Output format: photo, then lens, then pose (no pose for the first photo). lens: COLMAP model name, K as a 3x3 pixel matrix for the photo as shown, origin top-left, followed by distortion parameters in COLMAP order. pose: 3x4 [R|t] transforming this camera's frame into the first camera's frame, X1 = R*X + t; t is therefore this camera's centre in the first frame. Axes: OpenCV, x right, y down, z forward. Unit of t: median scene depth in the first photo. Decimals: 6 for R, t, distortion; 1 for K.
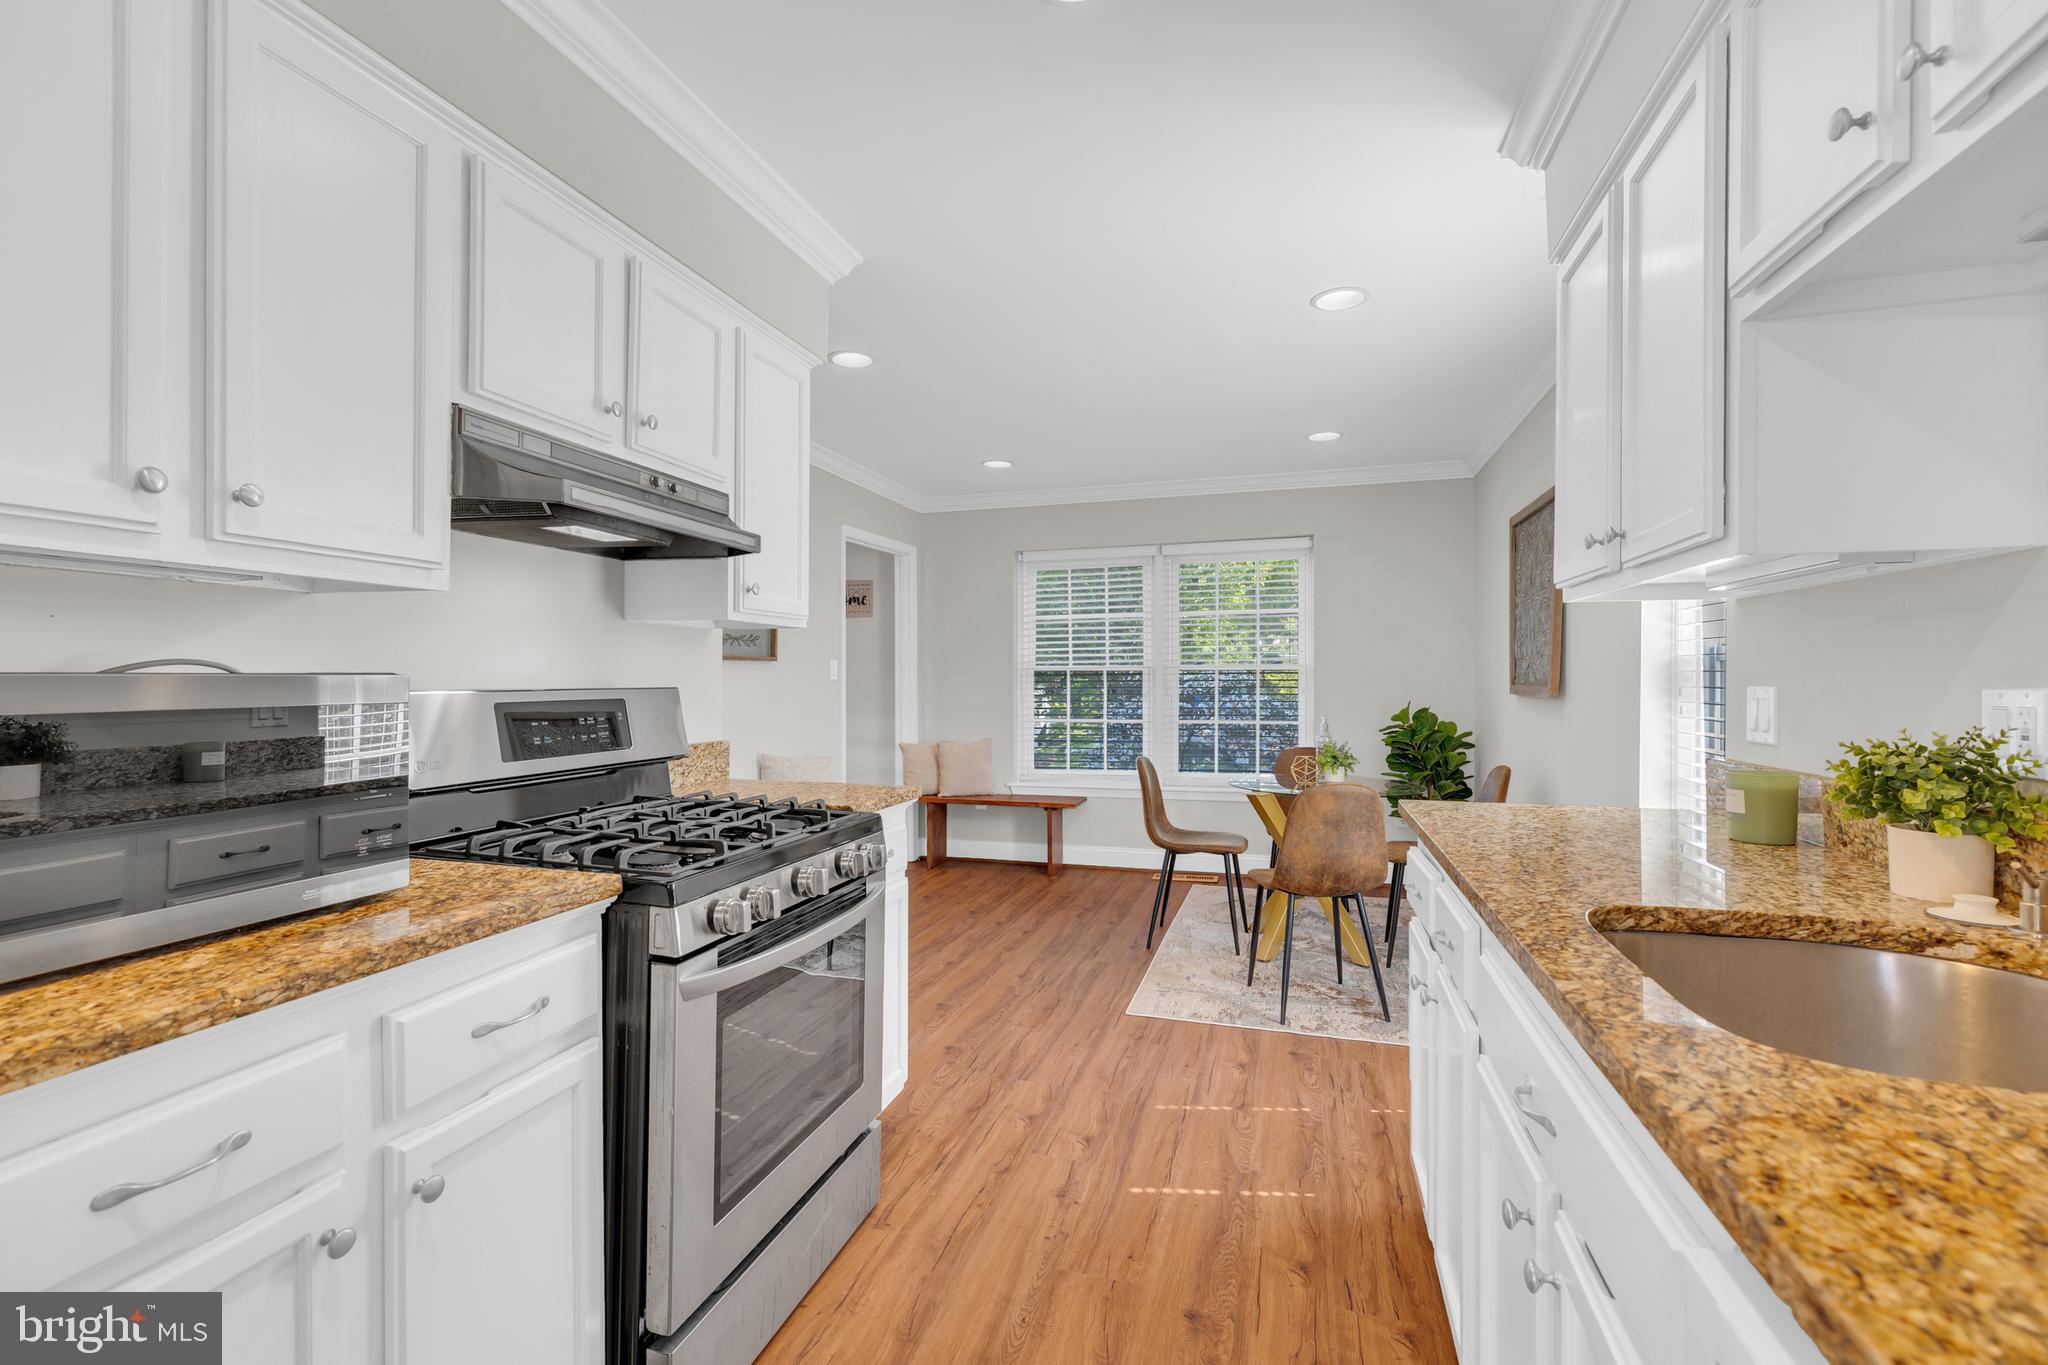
lens RADIAL K [[919.2, 0, 1013.9], [0, 919.2, 680.7], [0, 0, 1]] dist [0.004754, -0.000195]
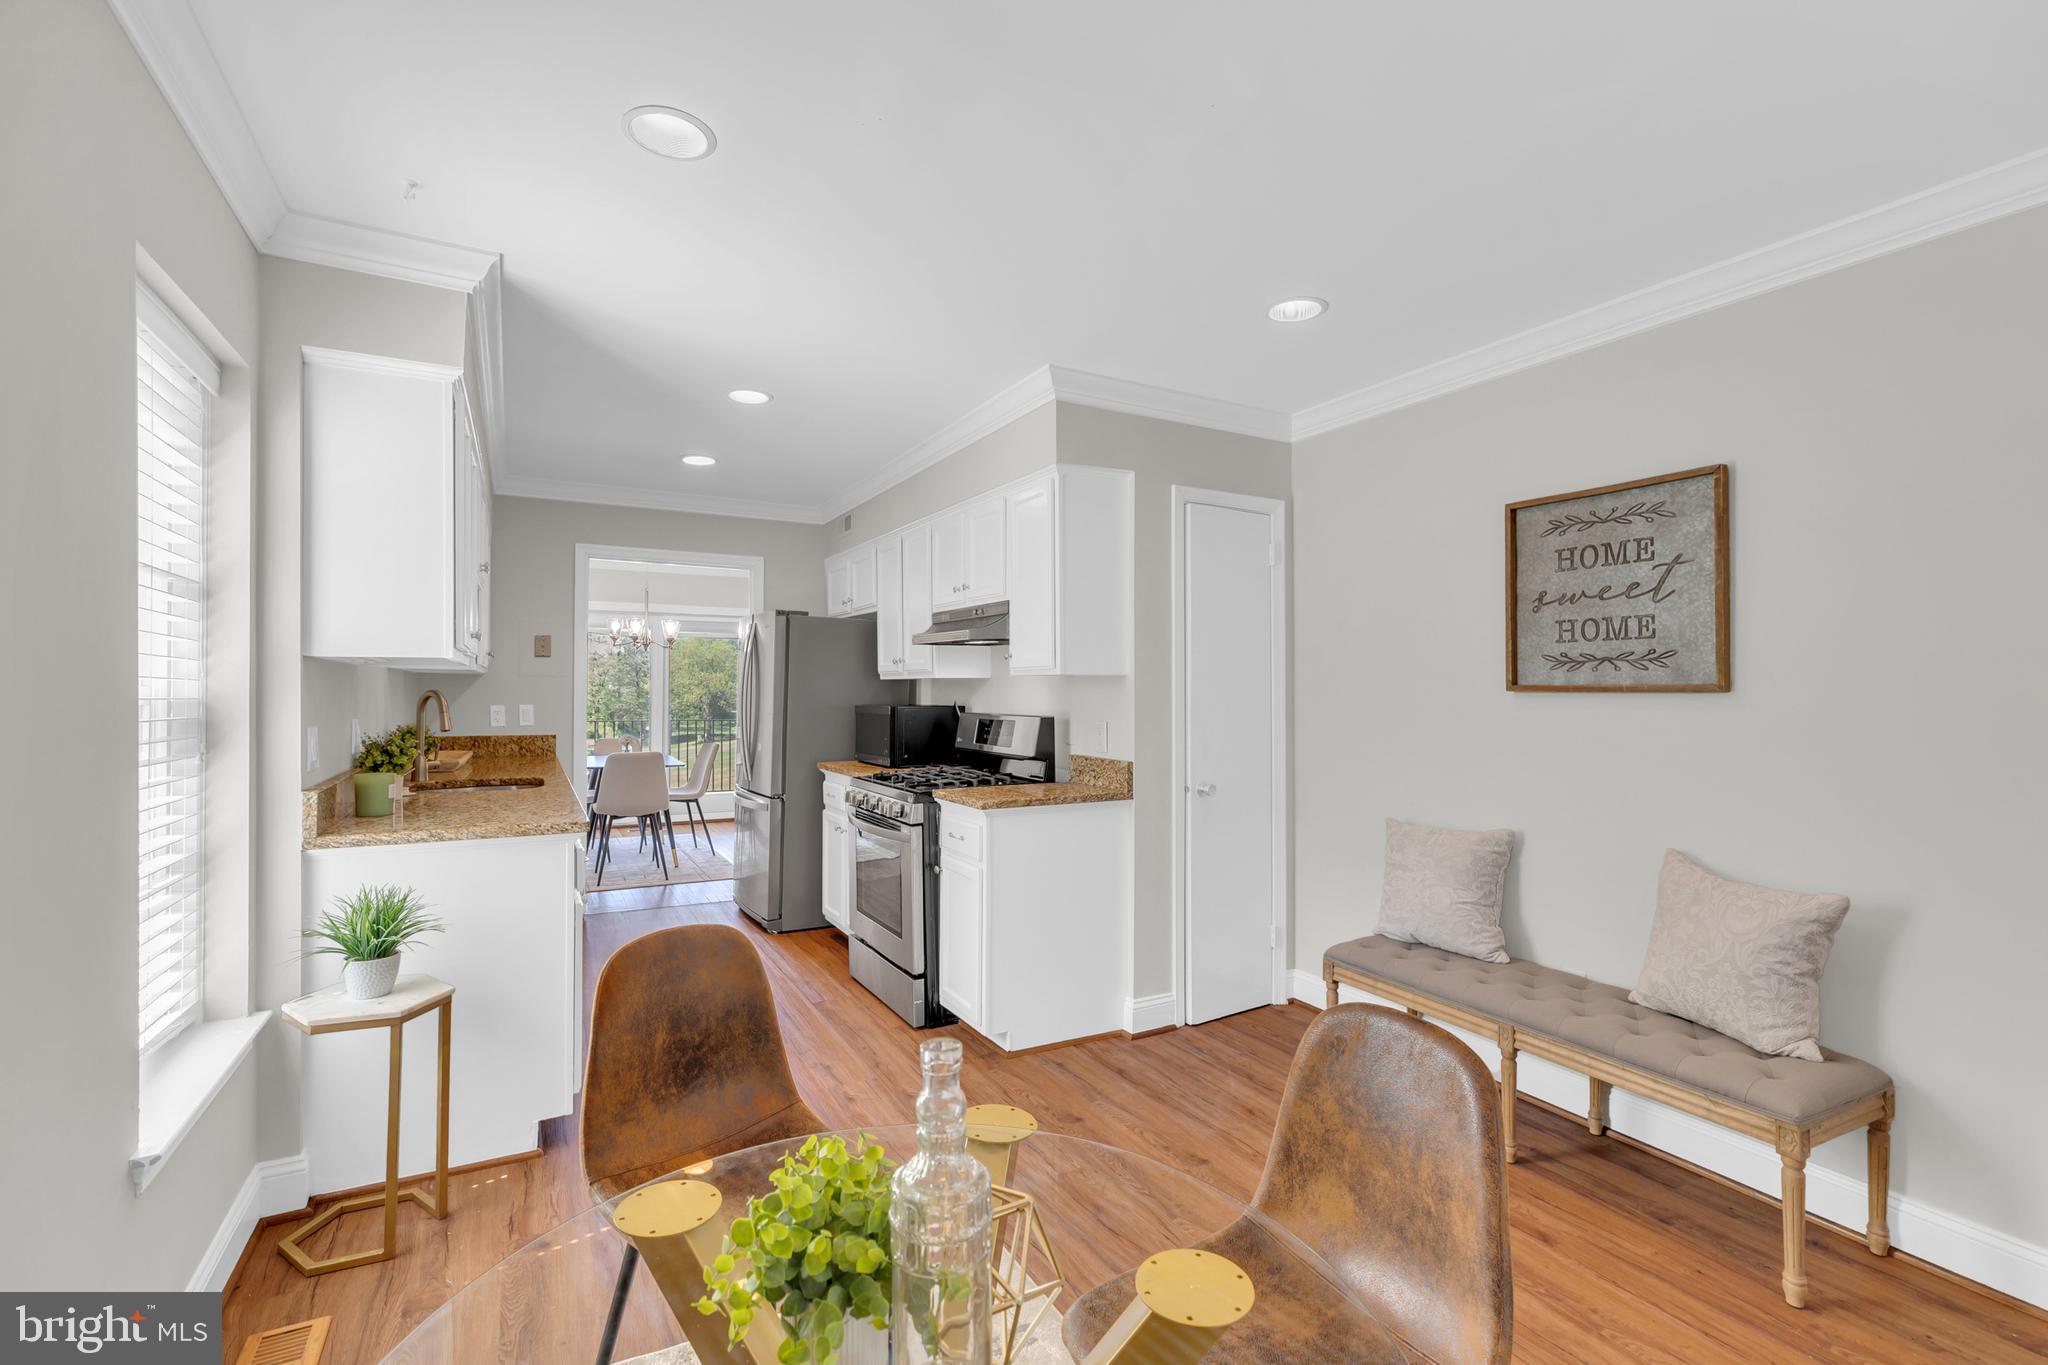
lens RADIAL K [[912.3, 0, 1014.0], [0, 912.3, 683.4], [0, 0, 1]] dist [0.001690, 0.000168]
pose [[-0.702804, -0.007365, -0.711346, 0.439014], [-0.004479, 0.999972, -0.005928, -0.021858], [0.711370, -0.000981, -0.702817, 1.117428]]
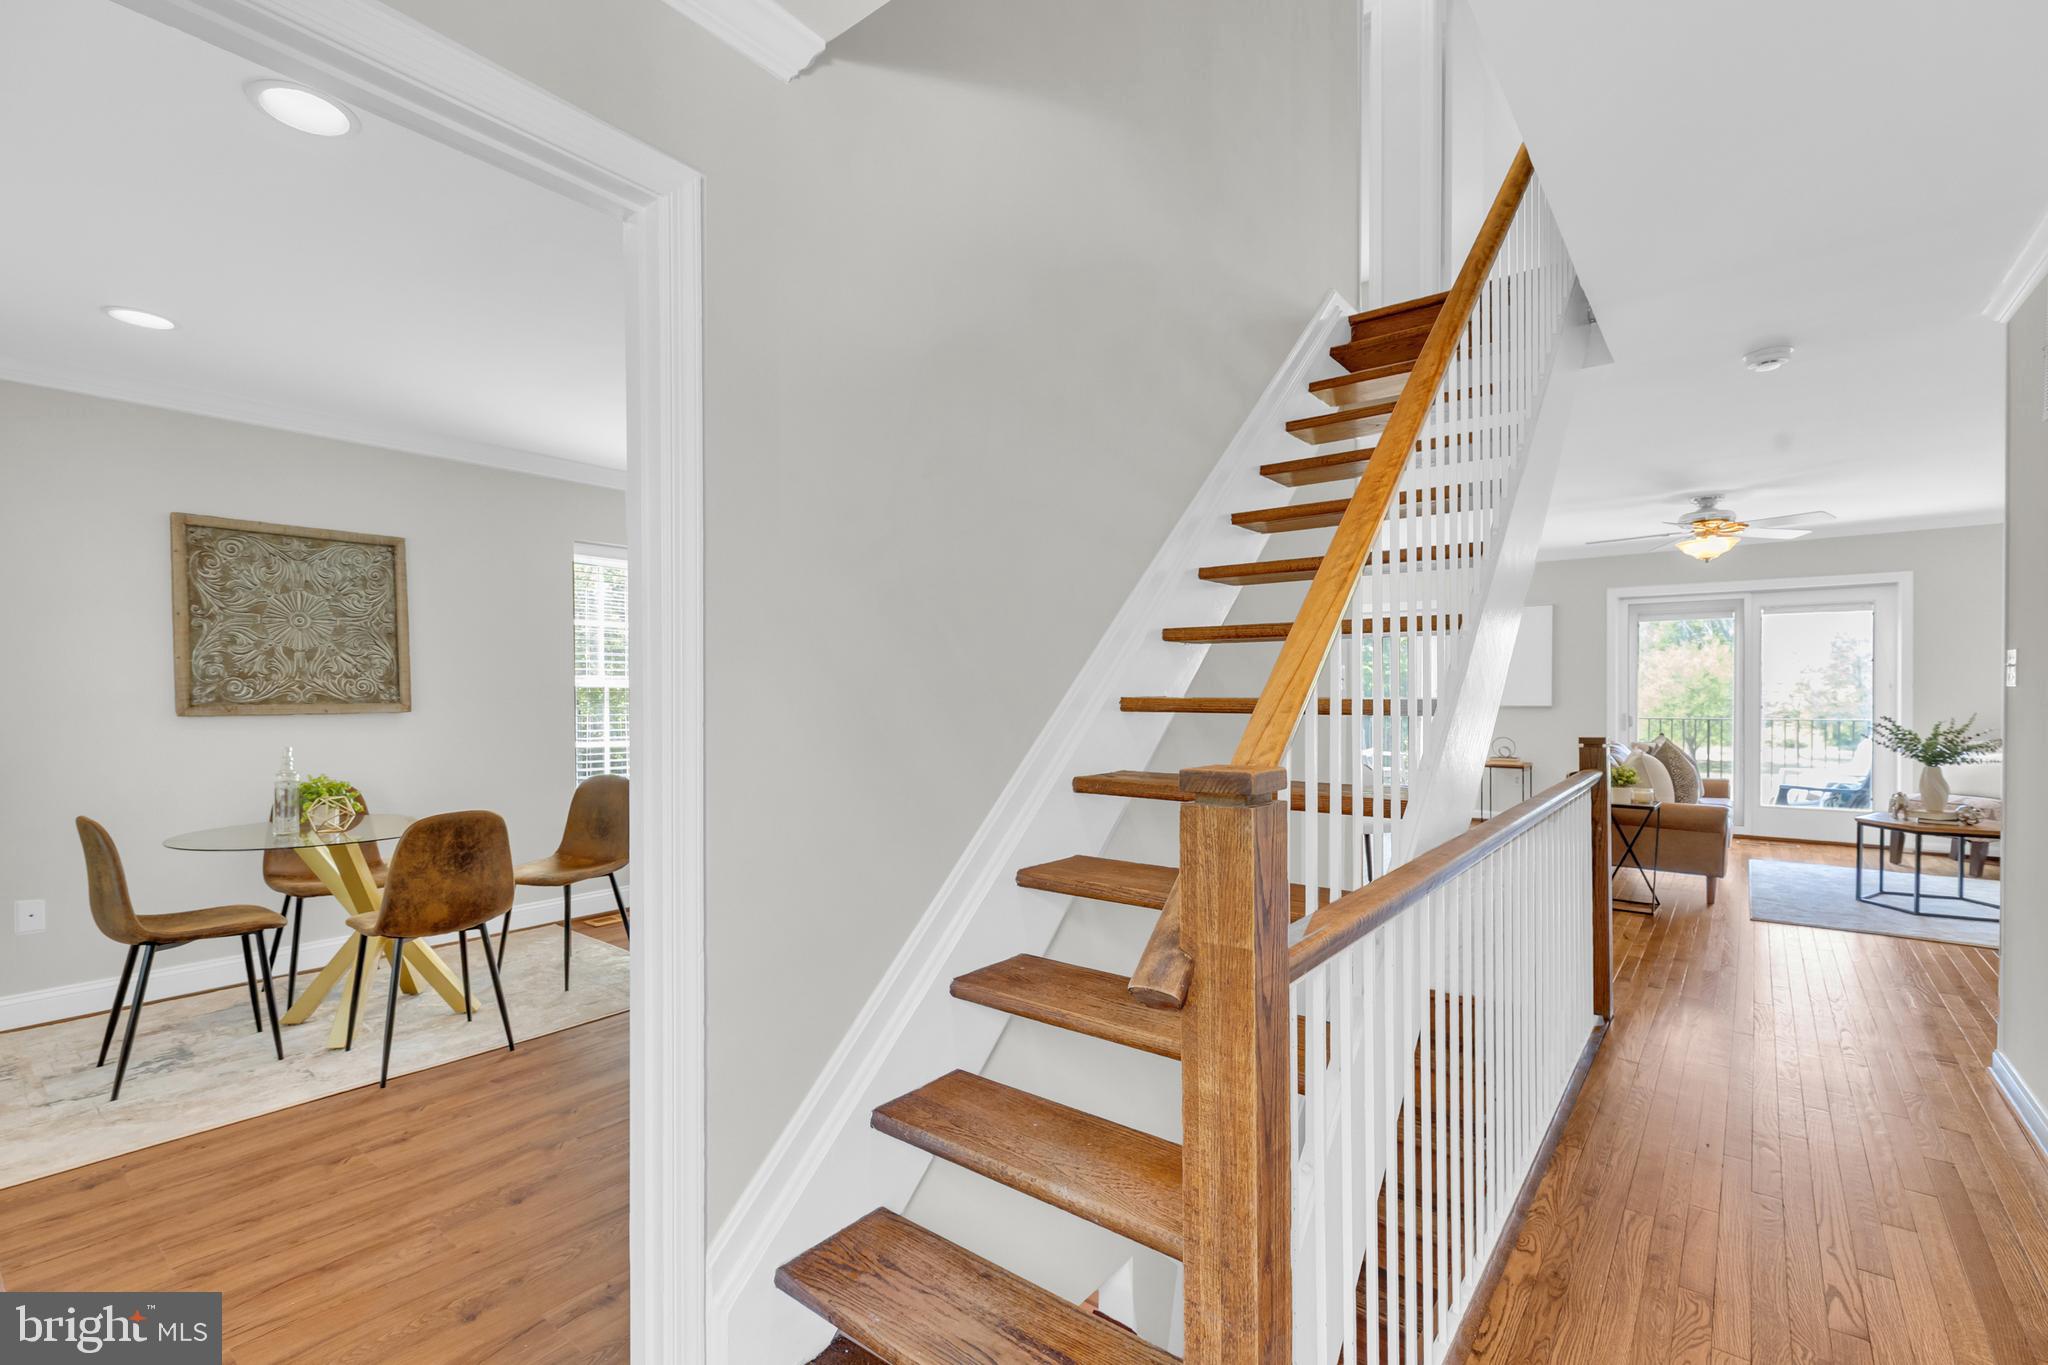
lens RADIAL K [[915.9, 0, 1018.2], [0, 915.9, 701.1], [0, 0, 1]] dist [0.001685, 0.000320]
pose [[-0.932142, 0.001325, 0.362091, -0.500186], [0.006348, 0.999899, 0.012684, -0.005760], [-0.362038, 0.014122, -0.932056, 1.488629]]
